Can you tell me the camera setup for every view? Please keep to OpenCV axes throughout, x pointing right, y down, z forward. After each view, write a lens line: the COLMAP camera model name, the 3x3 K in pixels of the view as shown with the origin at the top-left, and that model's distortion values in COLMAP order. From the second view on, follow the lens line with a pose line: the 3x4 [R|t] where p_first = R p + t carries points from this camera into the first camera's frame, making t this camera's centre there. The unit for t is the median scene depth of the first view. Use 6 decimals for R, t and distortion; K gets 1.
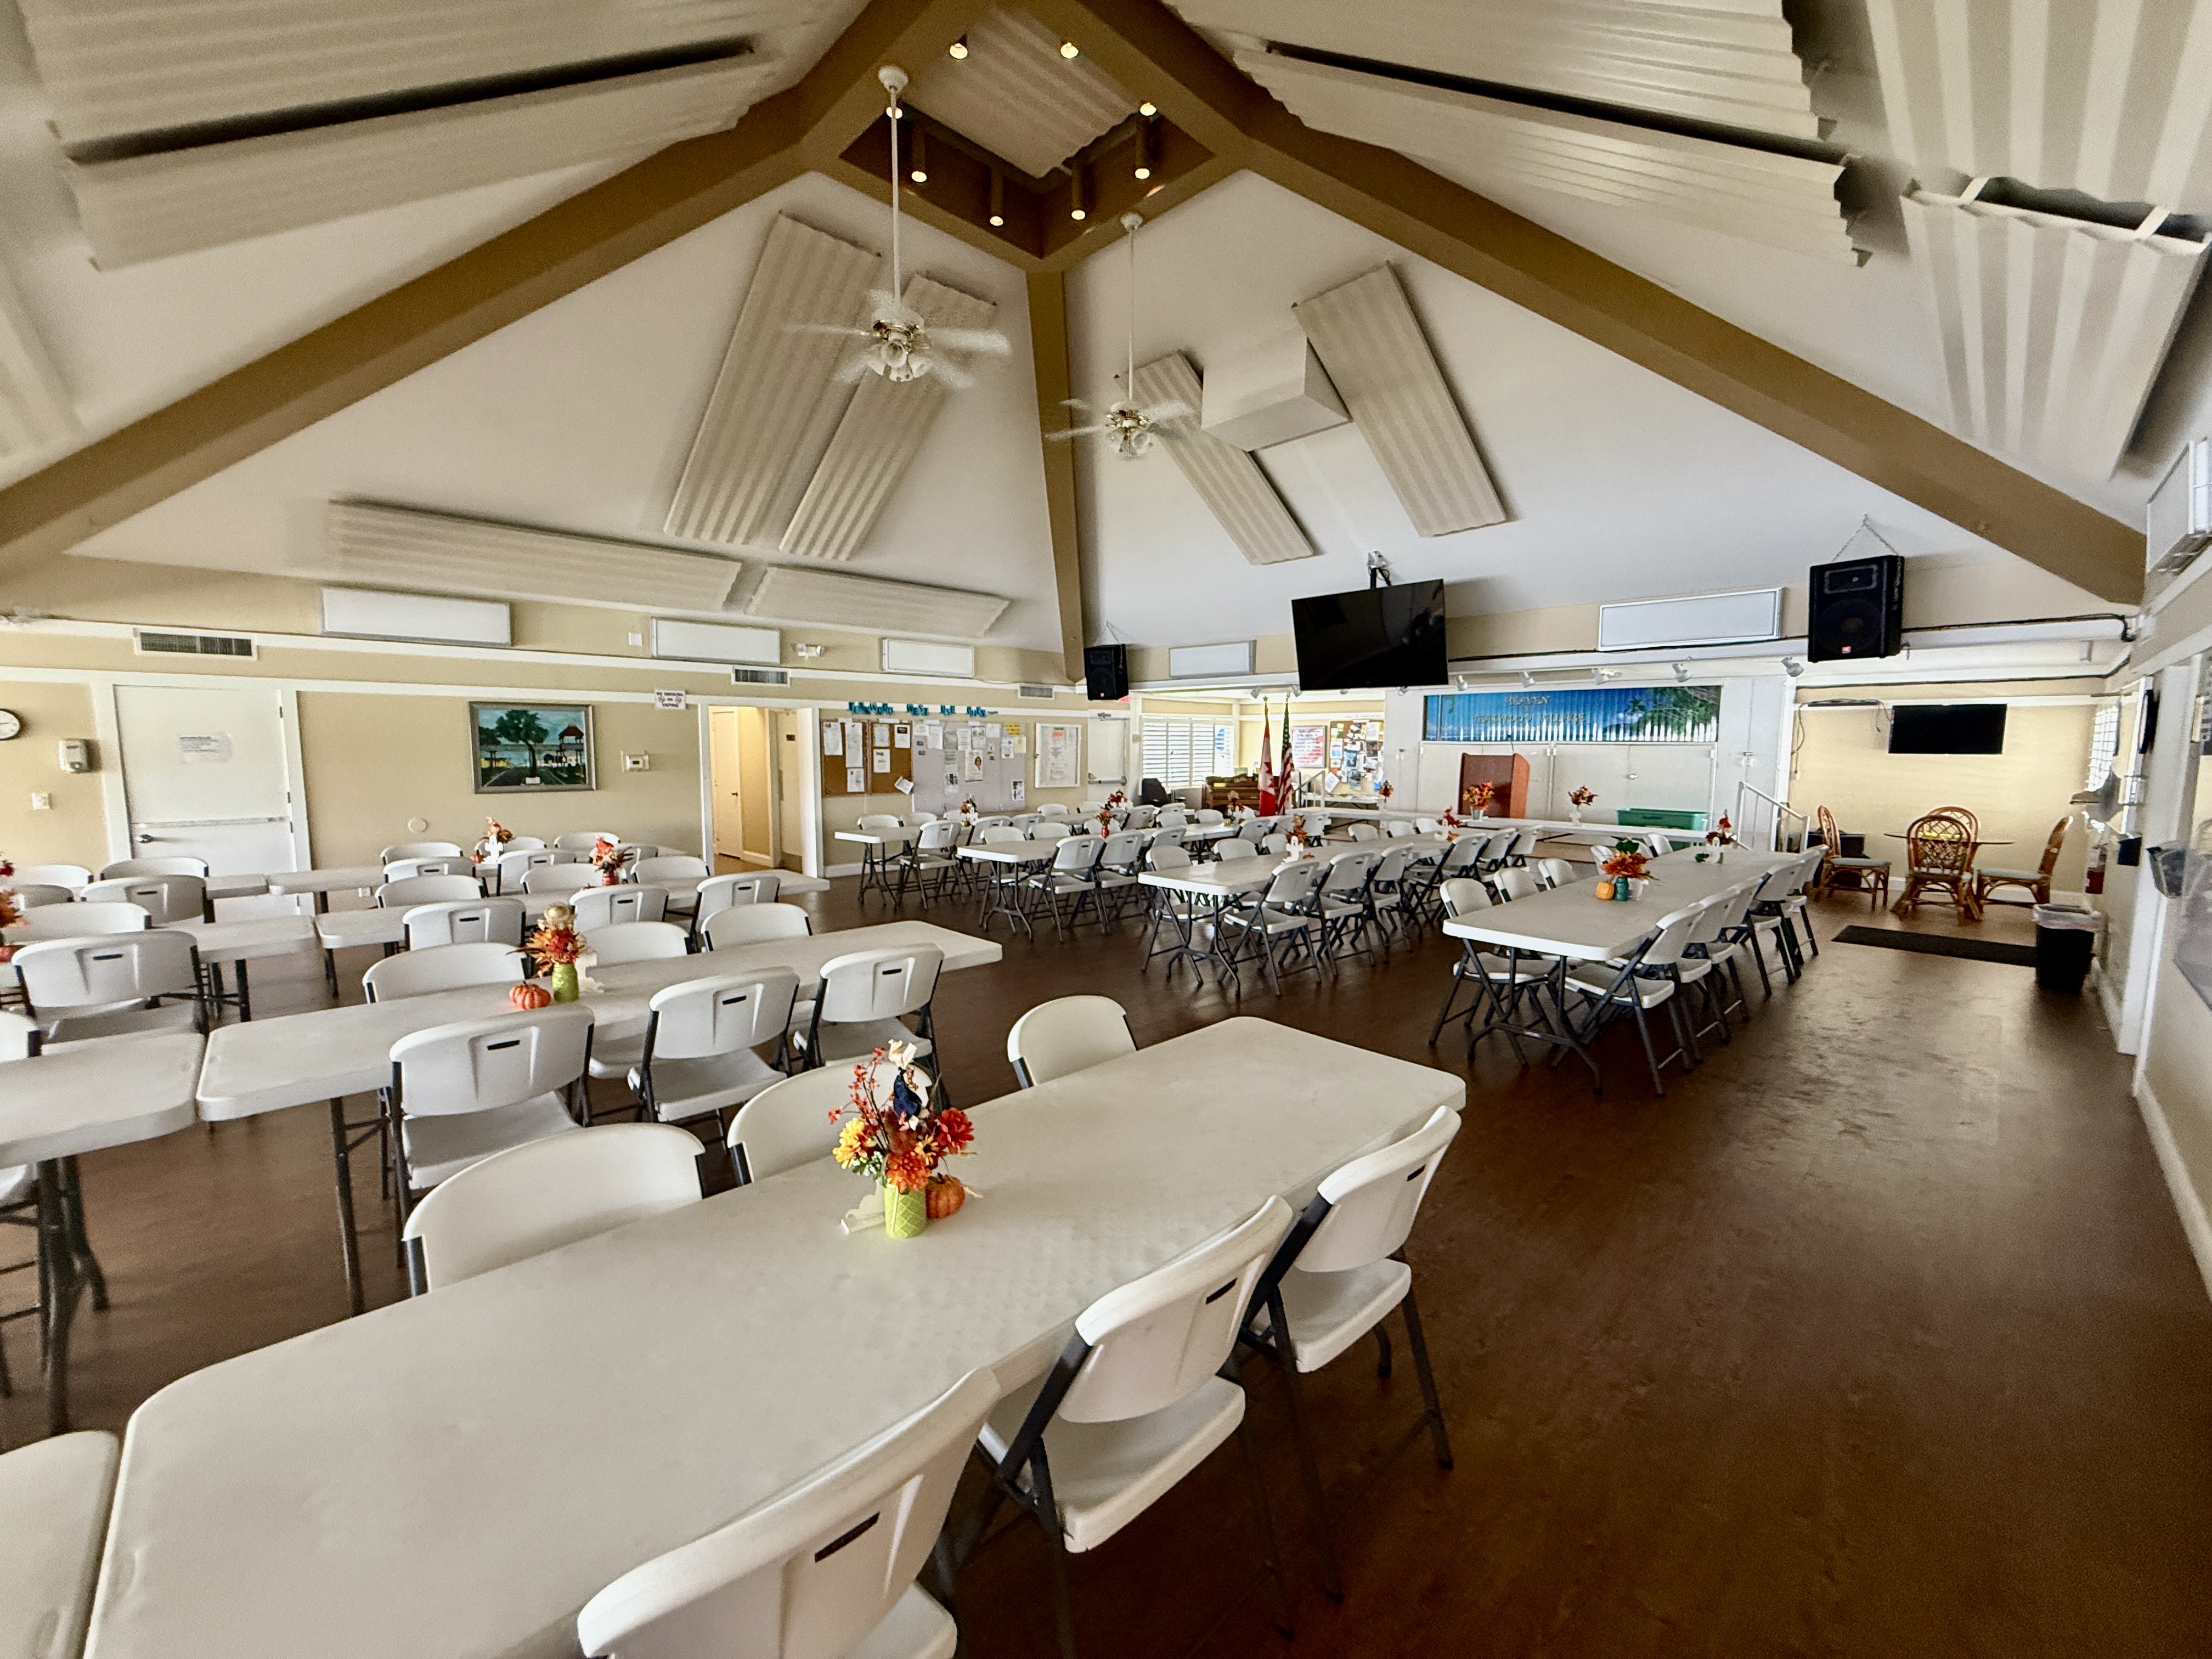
lens RADIAL K [[876.5, 0, 1097.5], [0, 876.5, 831.7], [0, 0, 1]] dist [-0.001403, 0.000095]
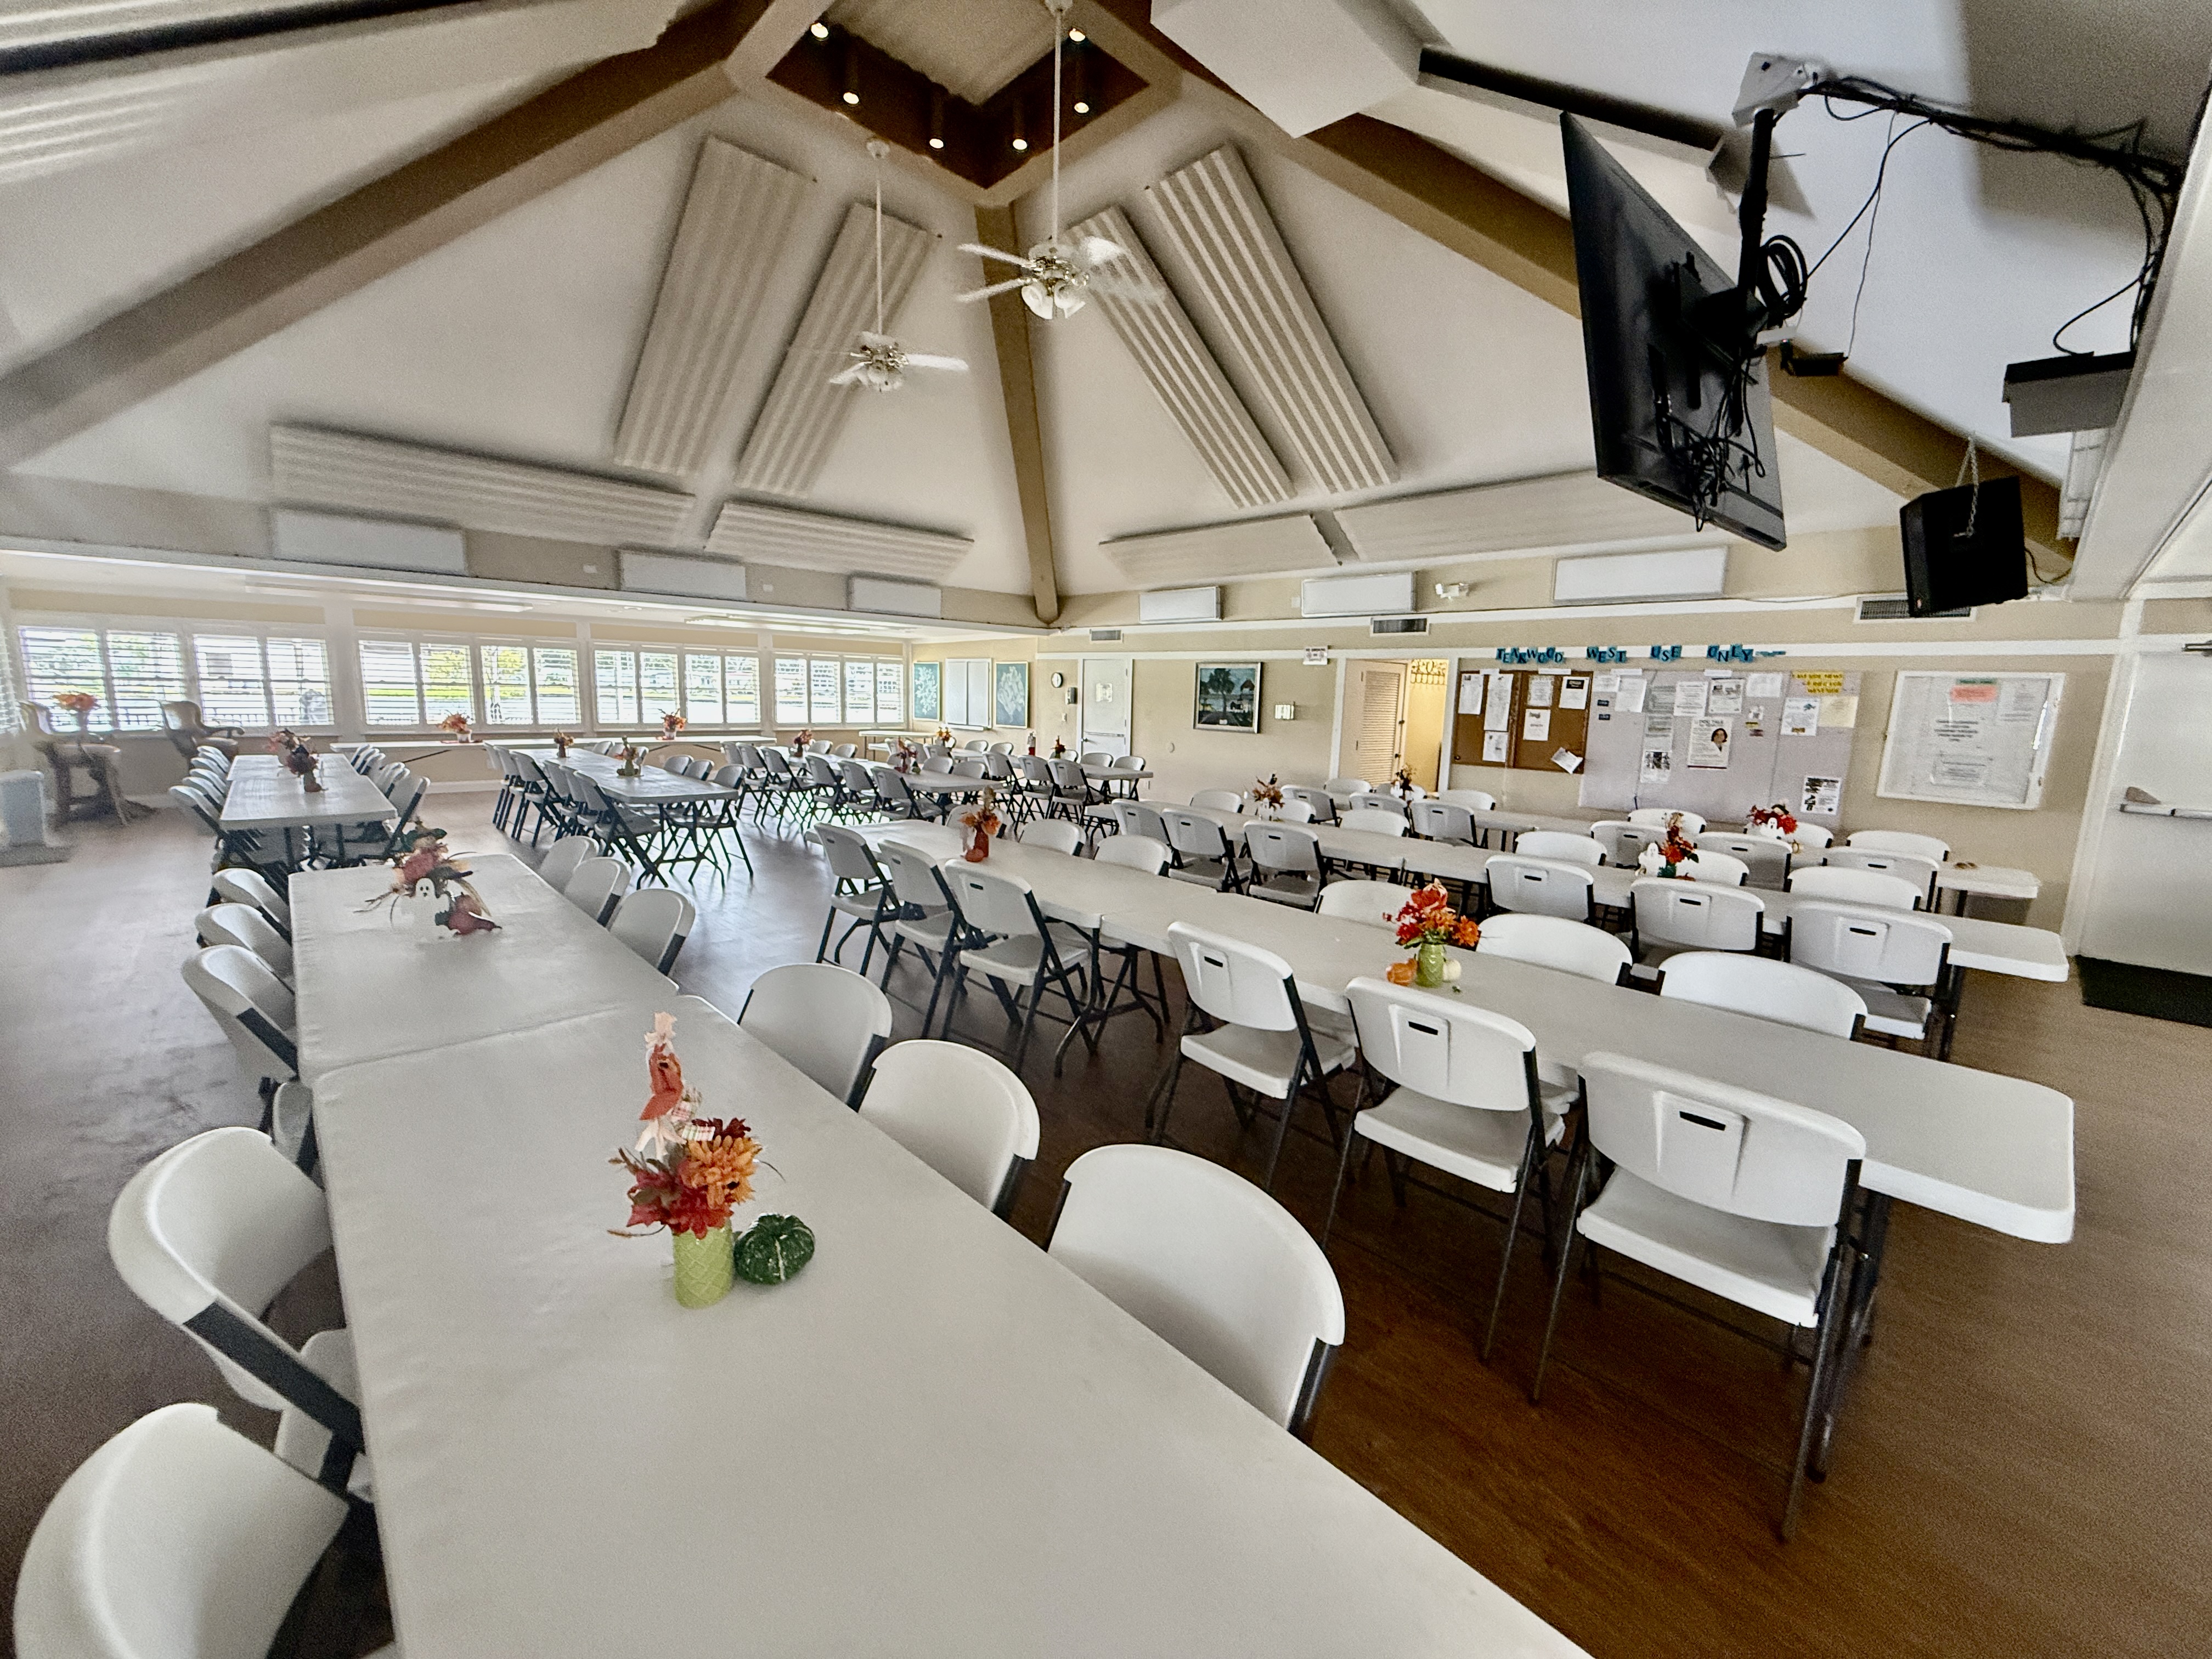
lens RADIAL K [[876.5, 0, 1096.3], [0, 876.5, 828.8], [0, 0, 1]] dist [-0.001403, 0.000095]
pose [[-0.015436, 0.141783, -0.989777, 0.531509], [-0.140682, 0.979740, 0.142539, -0.048219], [0.989935, 0.141444, 0.004822, 0.647018]]
